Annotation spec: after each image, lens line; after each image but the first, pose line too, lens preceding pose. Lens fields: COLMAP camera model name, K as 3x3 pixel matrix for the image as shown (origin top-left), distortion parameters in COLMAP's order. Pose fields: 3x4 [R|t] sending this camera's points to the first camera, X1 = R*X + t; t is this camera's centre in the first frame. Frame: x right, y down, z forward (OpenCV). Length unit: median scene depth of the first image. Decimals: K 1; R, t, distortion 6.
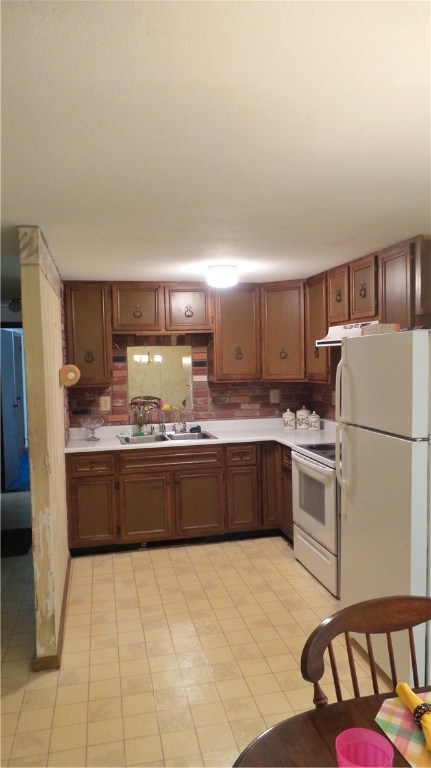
lens RADIAL K [[530.3, 0, 224.0], [0, 530.3, 385.0], [0, 0, 1]] dist [0.006650, 0.001333]
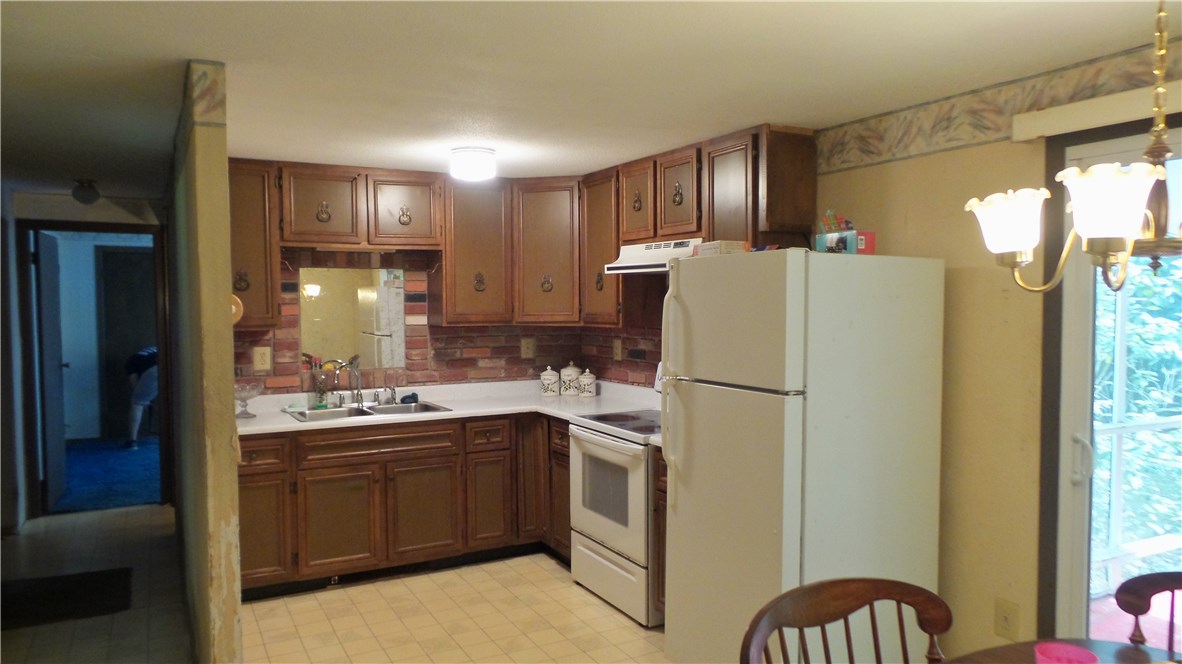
lens RADIAL K [[816.2, 0, 596.2], [0, 816.2, 338.6], [0, 0, 1]] dist [0.006650, 0.001333]
pose [[0.965194, 0.004815, 0.261490, -0.106023], [-0.003742, 0.999982, -0.004601, 0.015944], [-0.261507, 0.003463, 0.965195, -0.025179]]
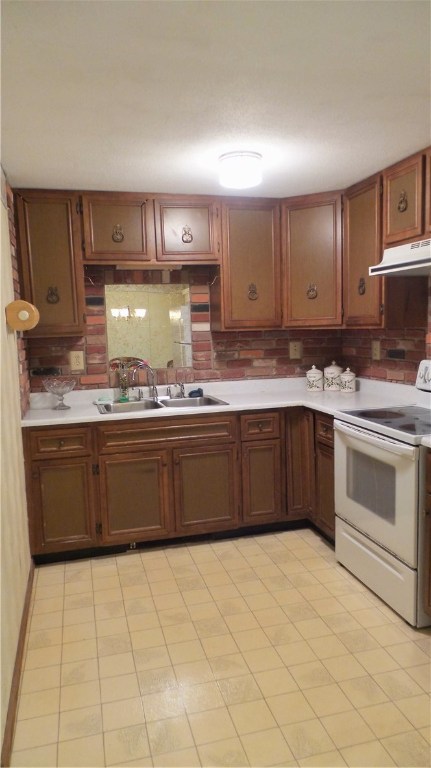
lens RADIAL K [[530.3, 0, 224.0], [0, 530.3, 385.0], [0, 0, 1]] dist [0.006650, 0.001333]
pose [[0.999064, -0.011338, 0.041740, -0.050364], [0.008636, 0.997890, 0.064346, 0.025166], [-0.042382, -0.063925, 0.997054, 0.254040]]
